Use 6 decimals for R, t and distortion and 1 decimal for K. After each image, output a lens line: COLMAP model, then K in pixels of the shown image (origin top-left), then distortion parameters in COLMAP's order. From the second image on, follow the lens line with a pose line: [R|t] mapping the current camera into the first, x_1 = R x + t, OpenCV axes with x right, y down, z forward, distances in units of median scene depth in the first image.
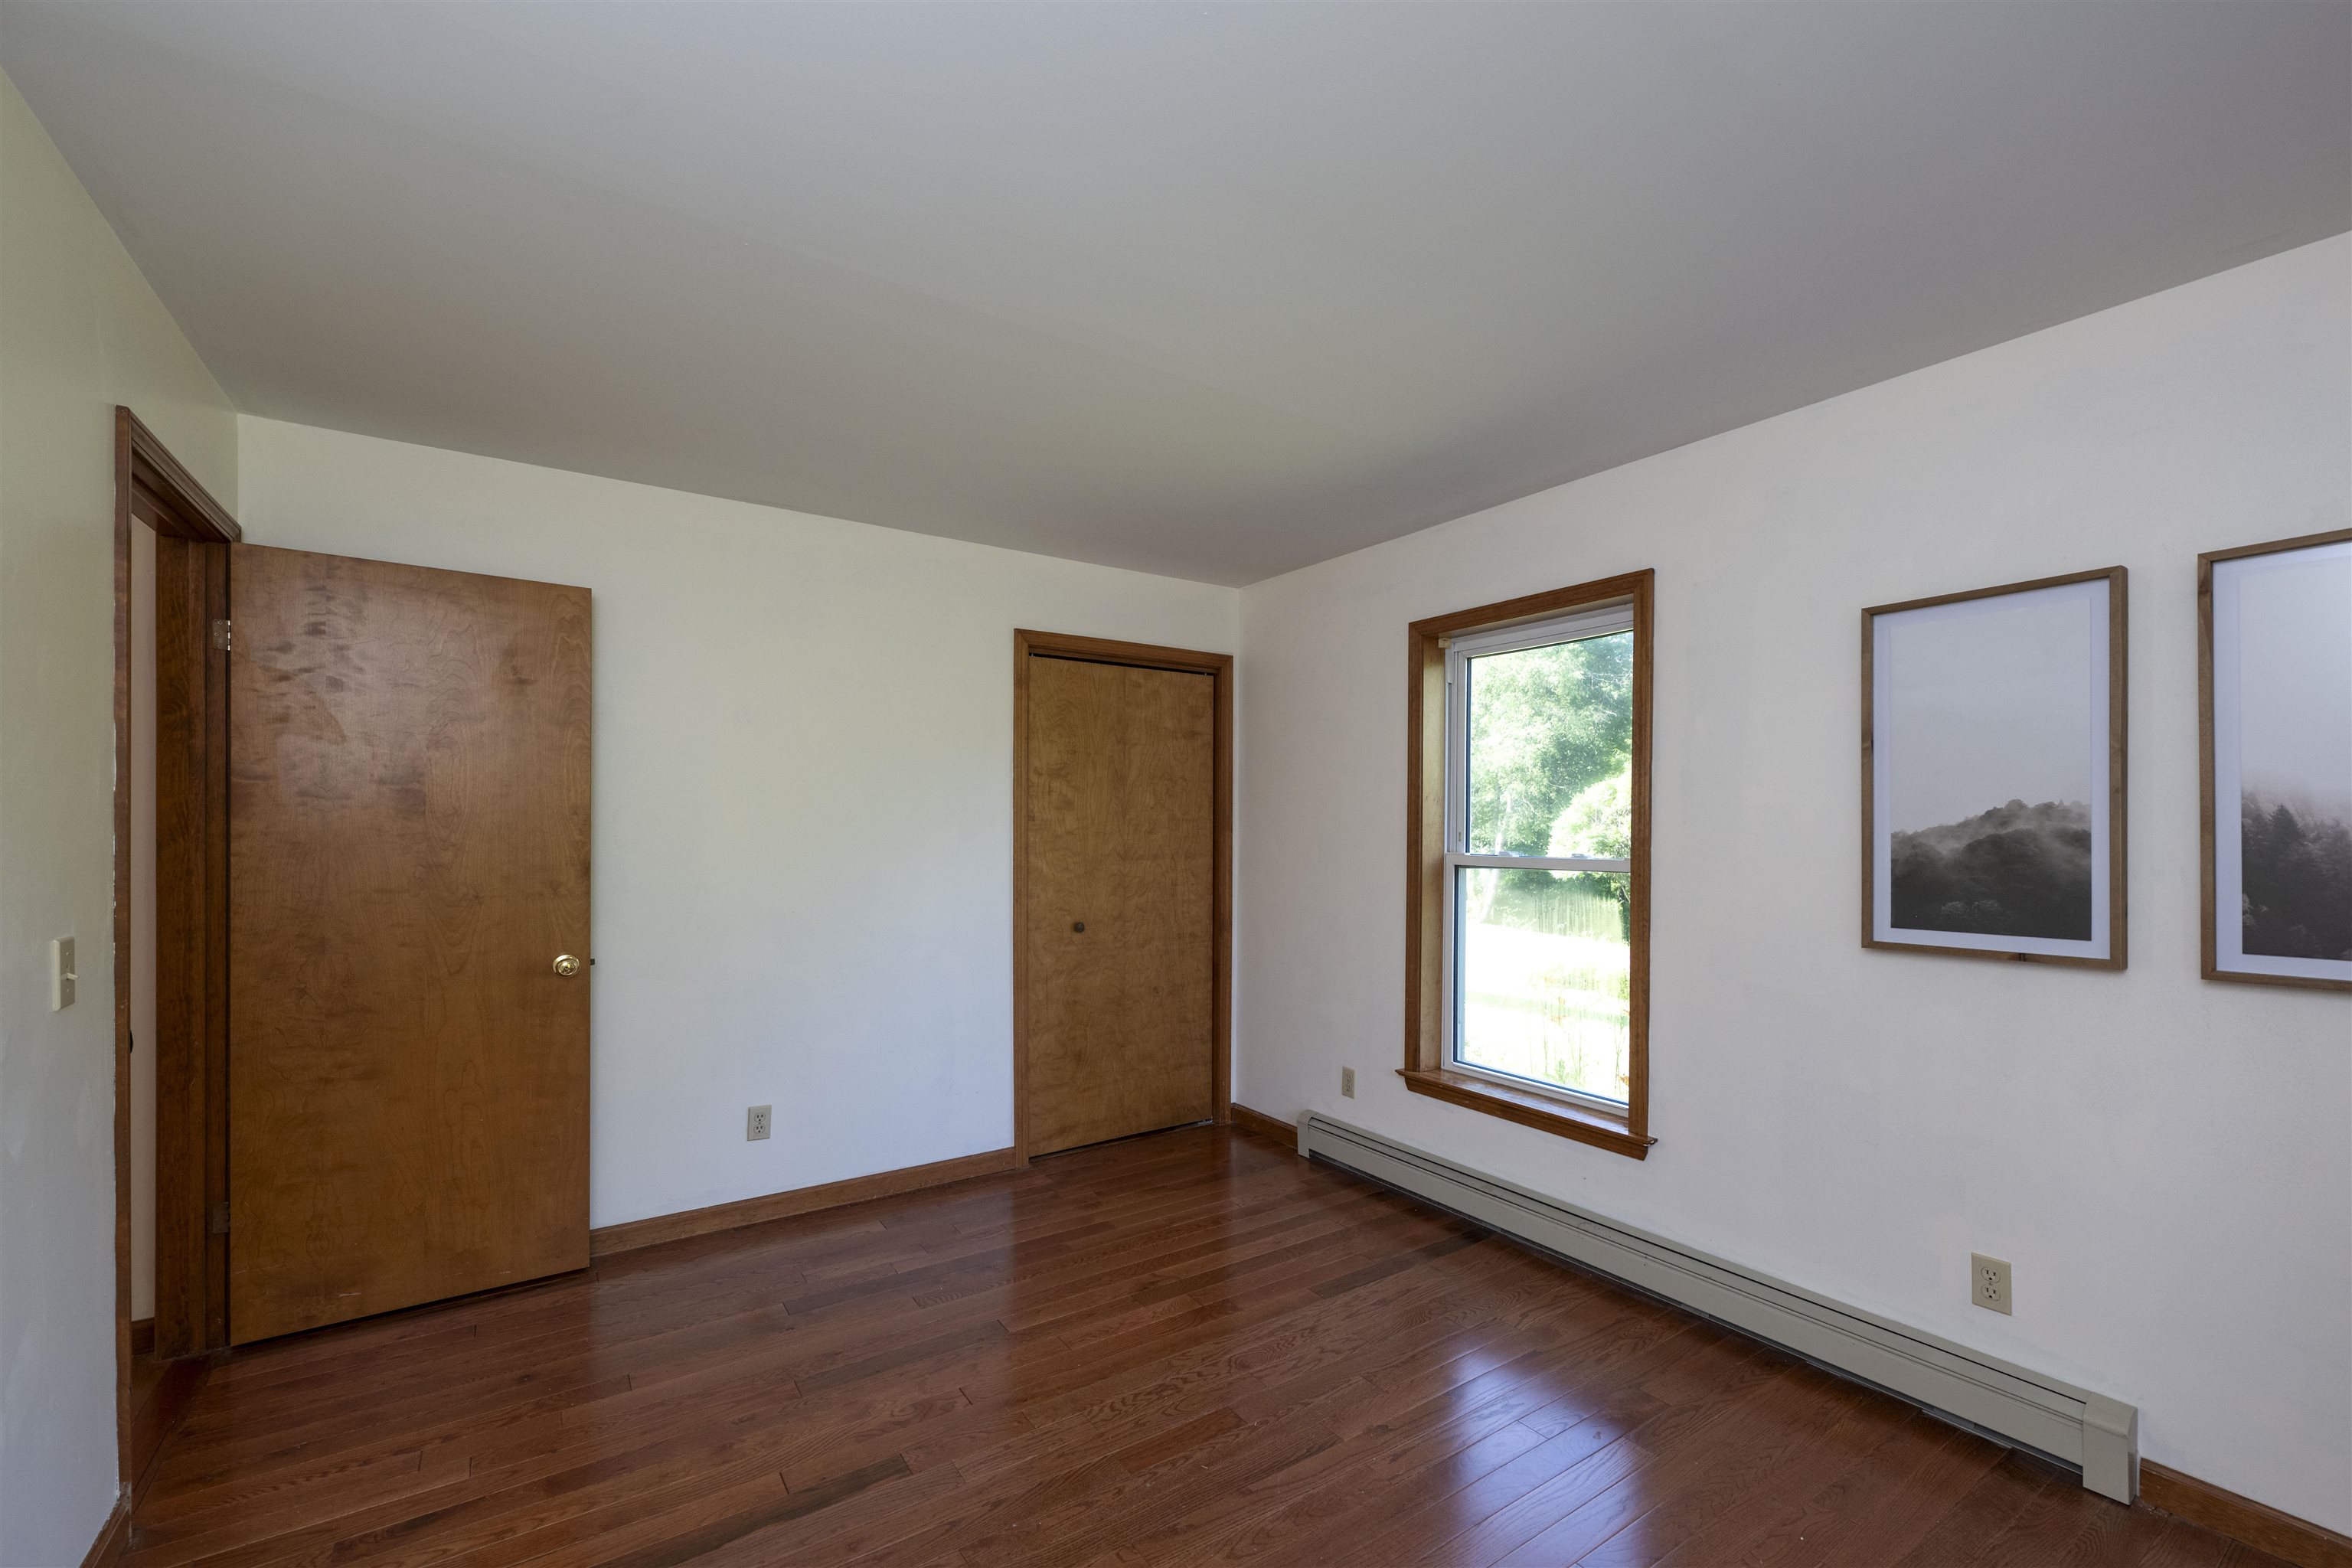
lens RADIAL K [[941.7, 0, 1183.6], [0, 941.7, 828.5], [0, 0, 1]] dist [-0.000628, 0.000576]
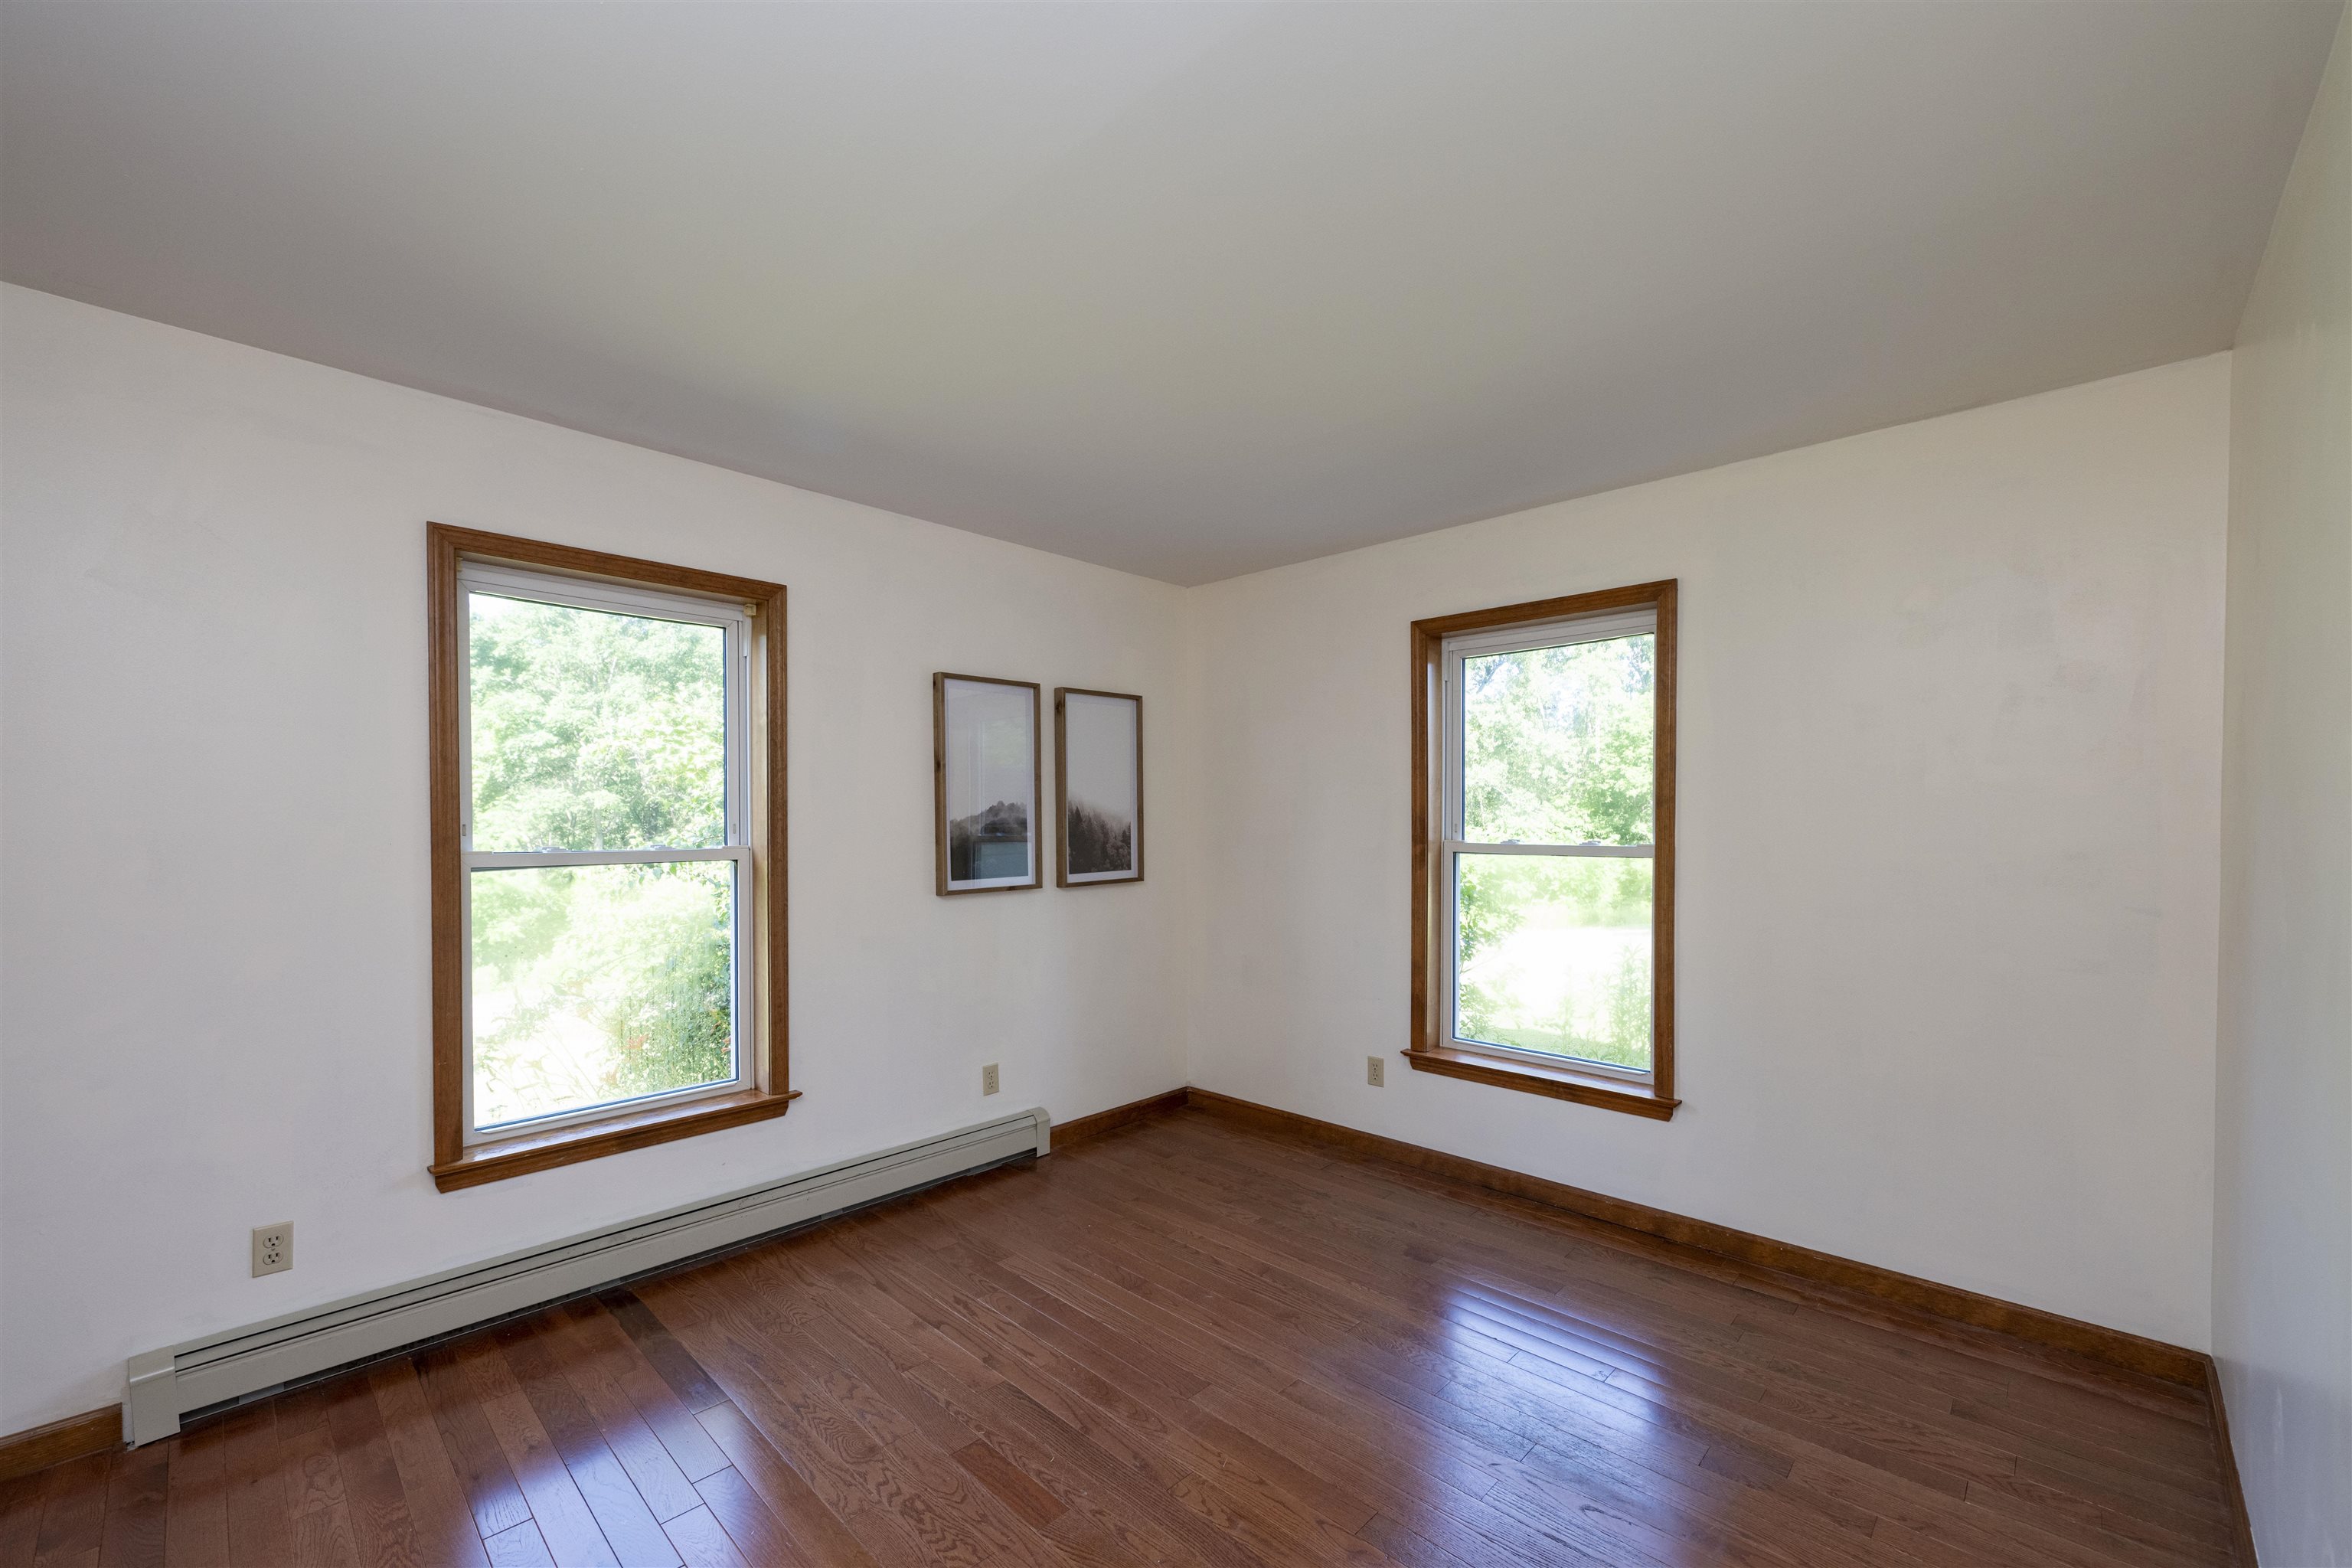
lens RADIAL K [[941.7, 0, 1190.2], [0, 941.7, 821.4], [0, 0, 1]] dist [-0.000628, 0.000576]
pose [[-0.195264, -0.007131, 0.980725, -0.871457], [-0.000259, 0.999974, 0.007219, -0.004915], [-0.980751, 0.001155, -0.195261, 0.933107]]
